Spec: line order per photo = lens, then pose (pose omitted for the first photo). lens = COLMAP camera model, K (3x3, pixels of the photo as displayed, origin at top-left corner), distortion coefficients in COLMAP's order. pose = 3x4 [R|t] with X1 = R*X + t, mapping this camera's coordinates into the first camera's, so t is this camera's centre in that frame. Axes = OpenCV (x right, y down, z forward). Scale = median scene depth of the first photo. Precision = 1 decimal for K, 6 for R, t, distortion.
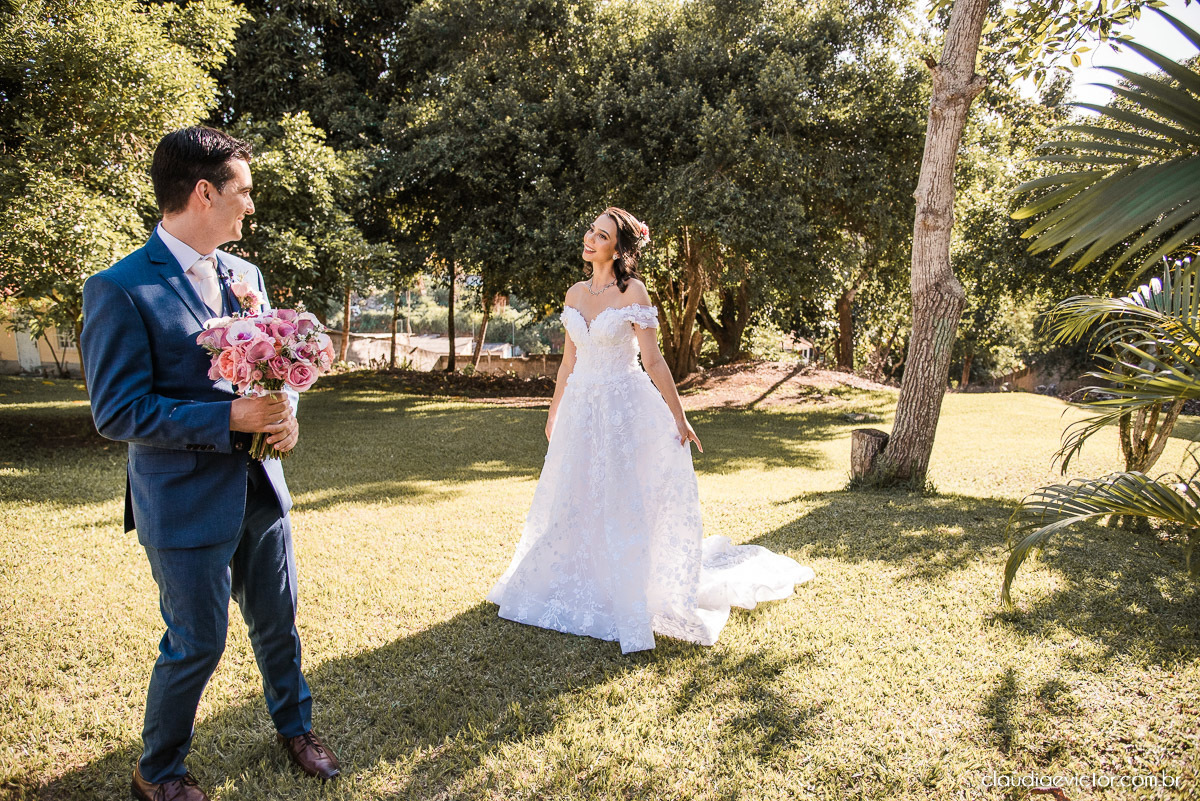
lens RADIAL K [[823.5, 0, 595.8], [0, 823.5, 404.5], [0, 0, 1]] dist [-0.095296, 0.033172]
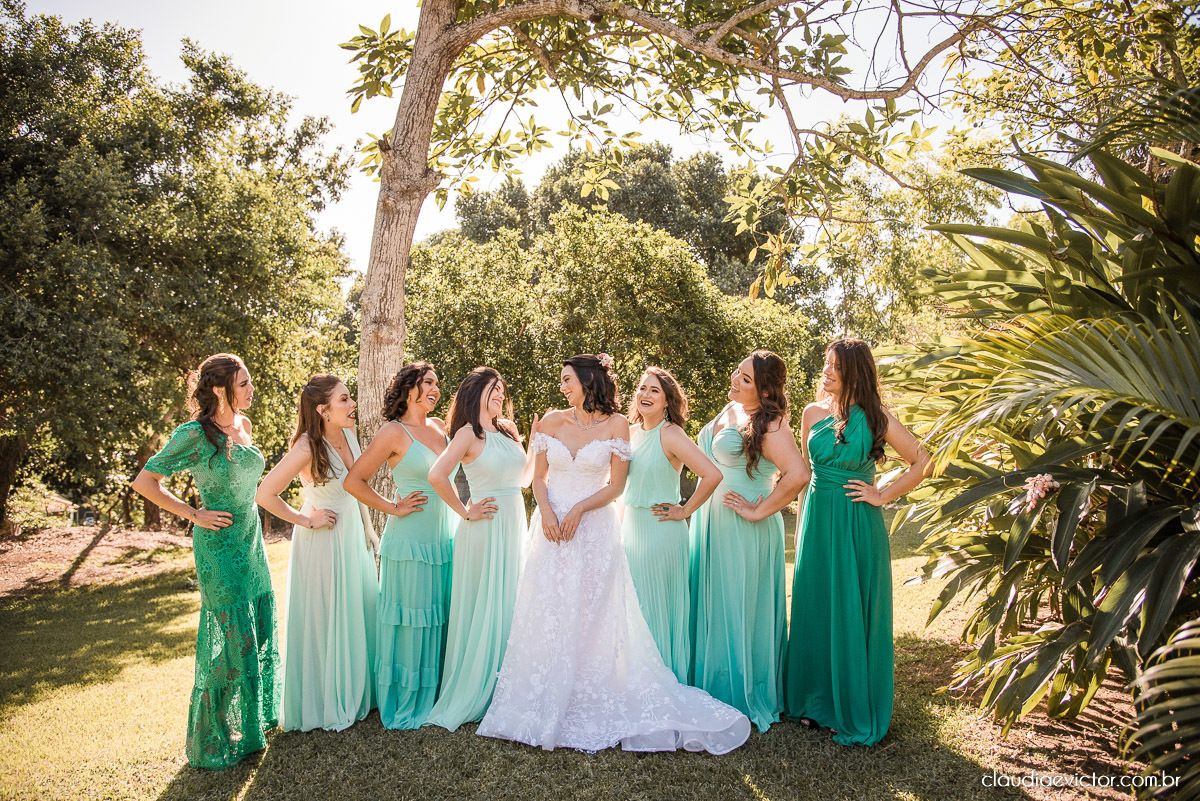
lens RADIAL K [[823.5, 0, 596.1], [0, 823.5, 396.6], [0, 0, 1]] dist [-0.095296, 0.033172]
pose [[0.660909, 0.003735, 0.750457, -0.030769], [0.138702, 0.982152, -0.127039, -0.012922], [-0.737537, 0.188050, 0.648595, 0.144663]]
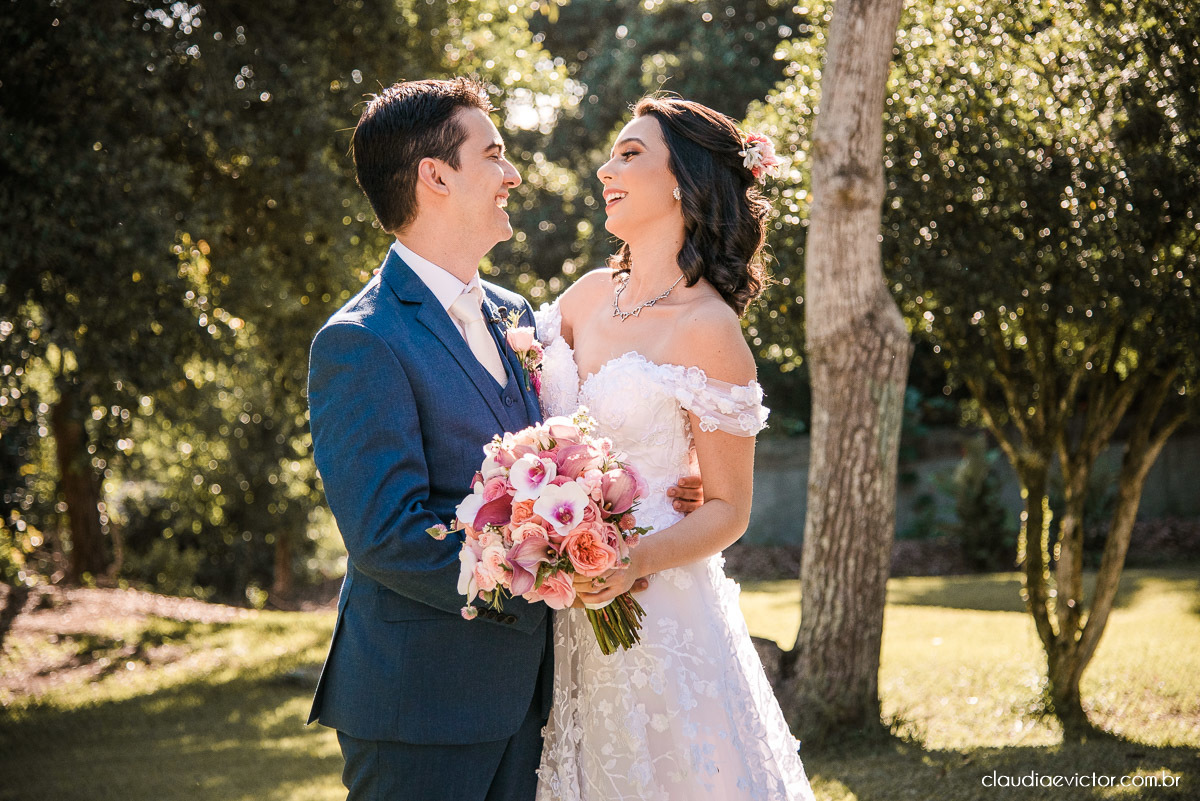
lens RADIAL K [[2198.8, 0, 602.6], [0, 2198.8, 402.9], [0, 0, 1]] dist [0.474264, 0.000000]
pose [[0.791740, -0.063159, 0.607584, -0.255594], [0.146009, 0.985376, -0.087832, 0.000148], [-0.593151, 0.158253, 0.789384, 0.012444]]
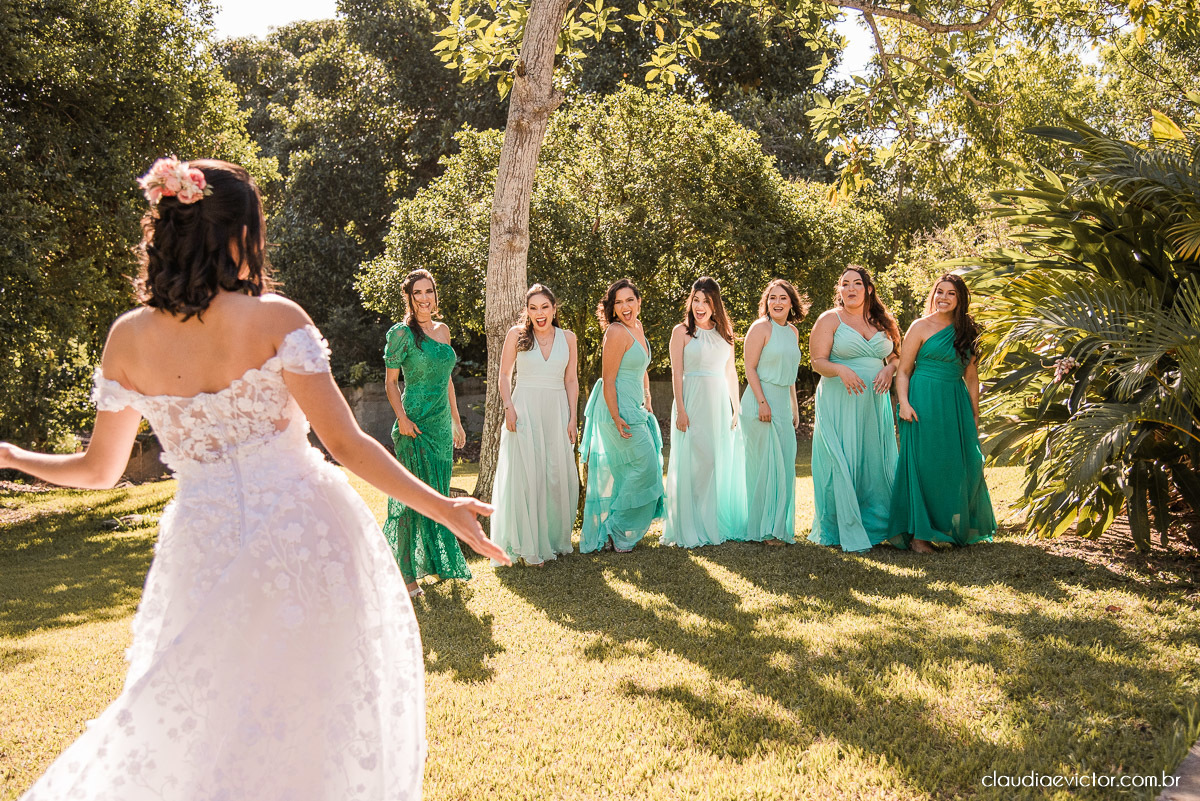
lens RADIAL K [[1312.3, 0, 610.4], [0, 1312.3, 408.8], [0, 0, 1]] dist [0.092843, 0.000000]
pose [[0.589195, -0.080416, 0.803979, -0.337579], [0.152155, 0.988276, -0.012656, -0.002708], [-0.793535, 0.129786, 0.594523, 0.026298]]
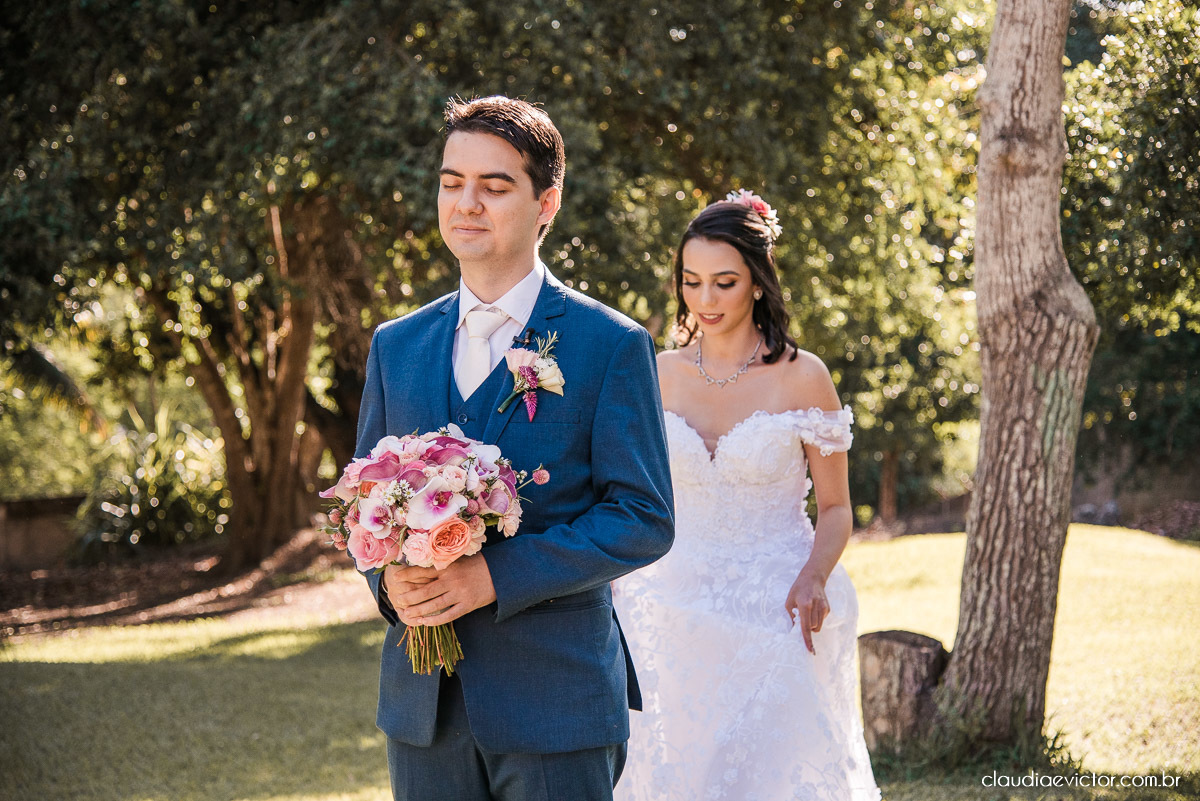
lens RADIAL K [[2010.2, 0, 595.6], [0, 2010.2, 403.3], [0, 0, 1]] dist [0.407284, 0.000000]
pose [[0.950920, -0.046322, 0.305951, -0.076248], [0.076503, 0.993231, -0.087400, -0.003985], [-0.299831, 0.106517, 0.948027, 0.000708]]
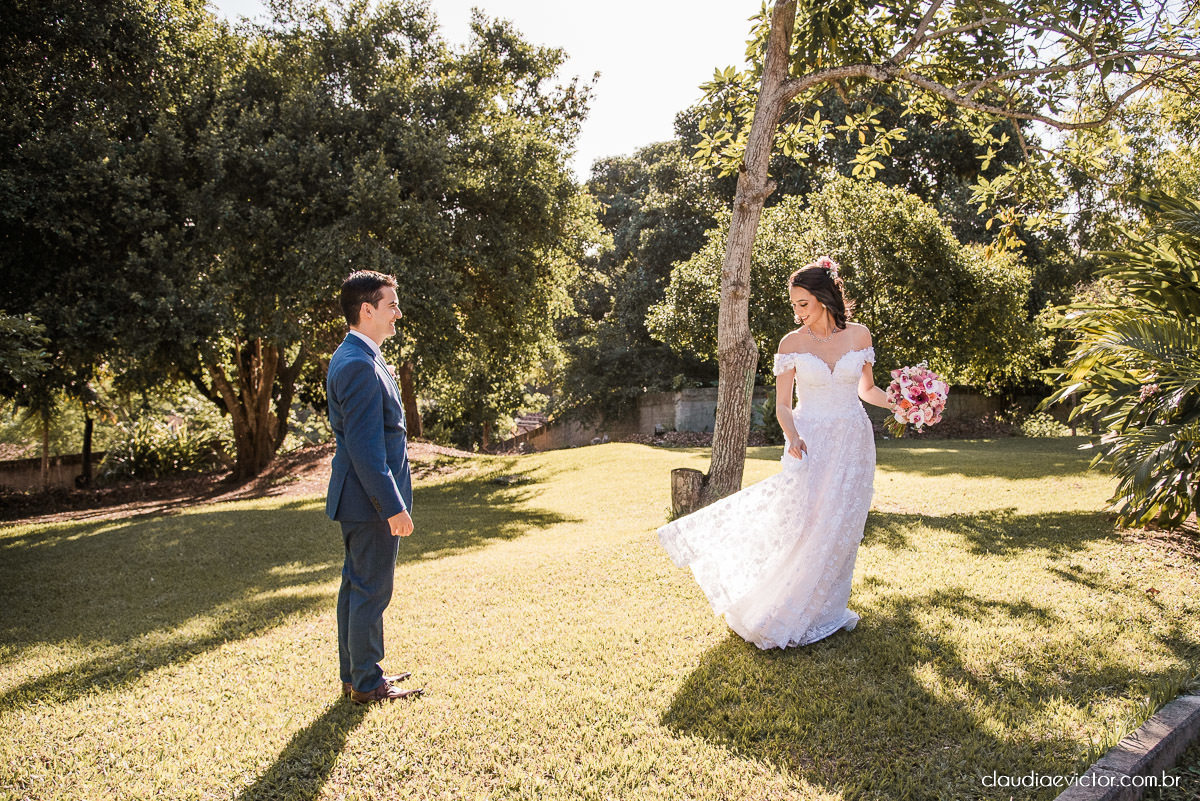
lens RADIAL K [[916.3, 0, 657.6], [0, 916.3, 434.8], [0, 0, 1]] dist [-0.101643, 0.049057]
pose [[0.763742, -0.086481, 0.639702, -0.277483], [0.123719, 0.992224, -0.013570, -0.002159], [-0.633555, 0.089507, 0.768503, 0.007695]]
